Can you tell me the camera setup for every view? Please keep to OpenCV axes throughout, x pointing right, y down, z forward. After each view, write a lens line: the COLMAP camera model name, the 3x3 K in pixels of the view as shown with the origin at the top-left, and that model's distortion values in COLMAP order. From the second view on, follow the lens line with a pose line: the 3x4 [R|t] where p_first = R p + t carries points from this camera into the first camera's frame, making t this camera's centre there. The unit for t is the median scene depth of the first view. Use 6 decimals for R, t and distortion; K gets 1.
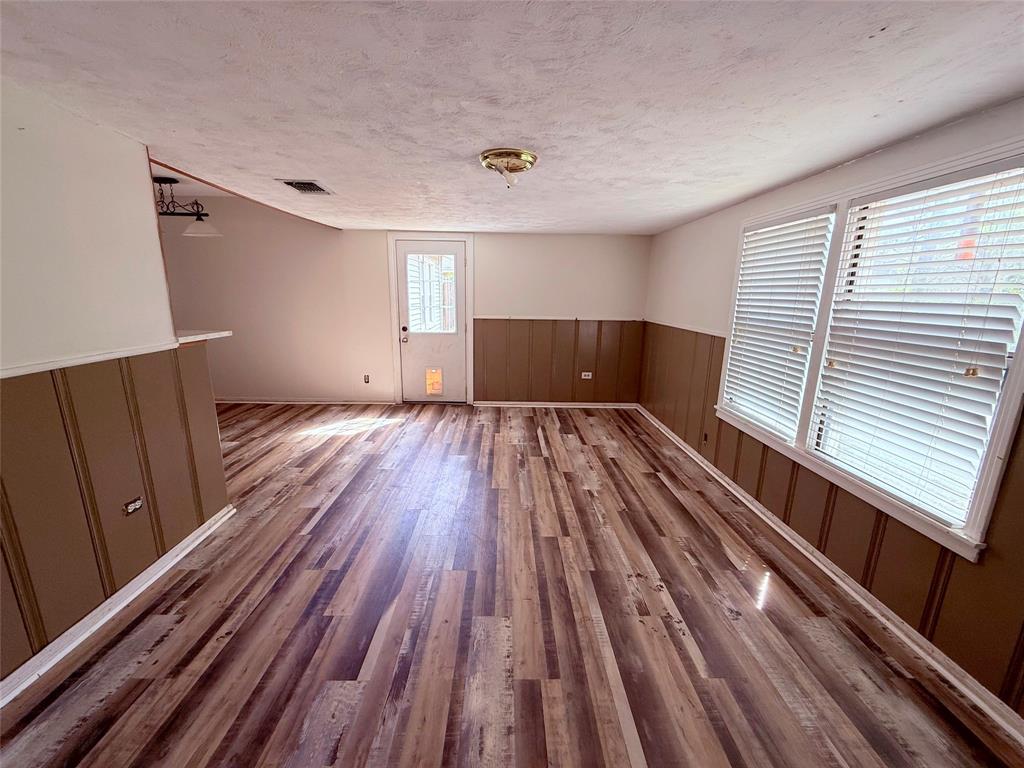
lens RADIAL K [[405.8, 0, 507.4], [0, 405.8, 384.7], [0, 0, 1]] dist [0.001019, -0.000385]
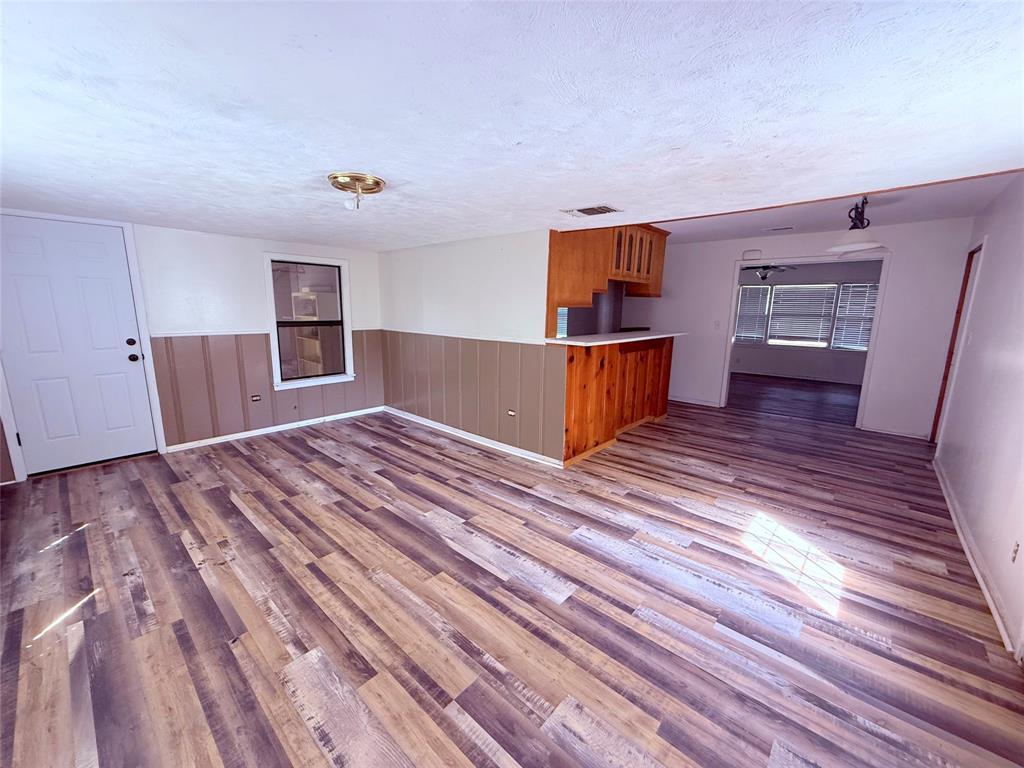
lens RADIAL K [[405.8, 0, 506.4], [0, 405.8, 376.2], [0, 0, 1]] dist [0.001019, -0.000385]
pose [[-0.674668, 0.098037, -0.731582, 0.407463], [-0.188609, 0.935339, 0.299278, -0.335207], [0.713617, 0.339896, -0.612553, 1.485764]]
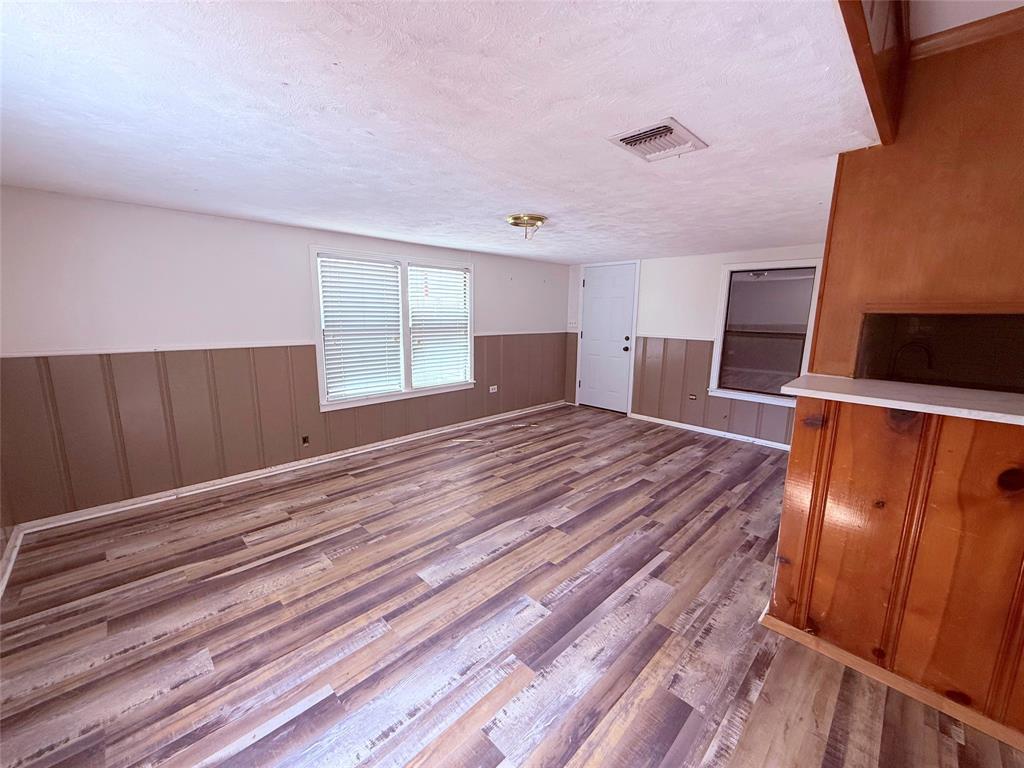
lens RADIAL K [[405.8, 0, 515.5], [0, 405.8, 380.7], [0, 0, 1]] dist [0.001019, -0.000385]
pose [[-0.703885, -0.146636, 0.695014, -0.742945], [0.132226, 0.934308, 0.331036, -0.355519], [-0.697898, 0.324910, -0.638256, 1.501499]]
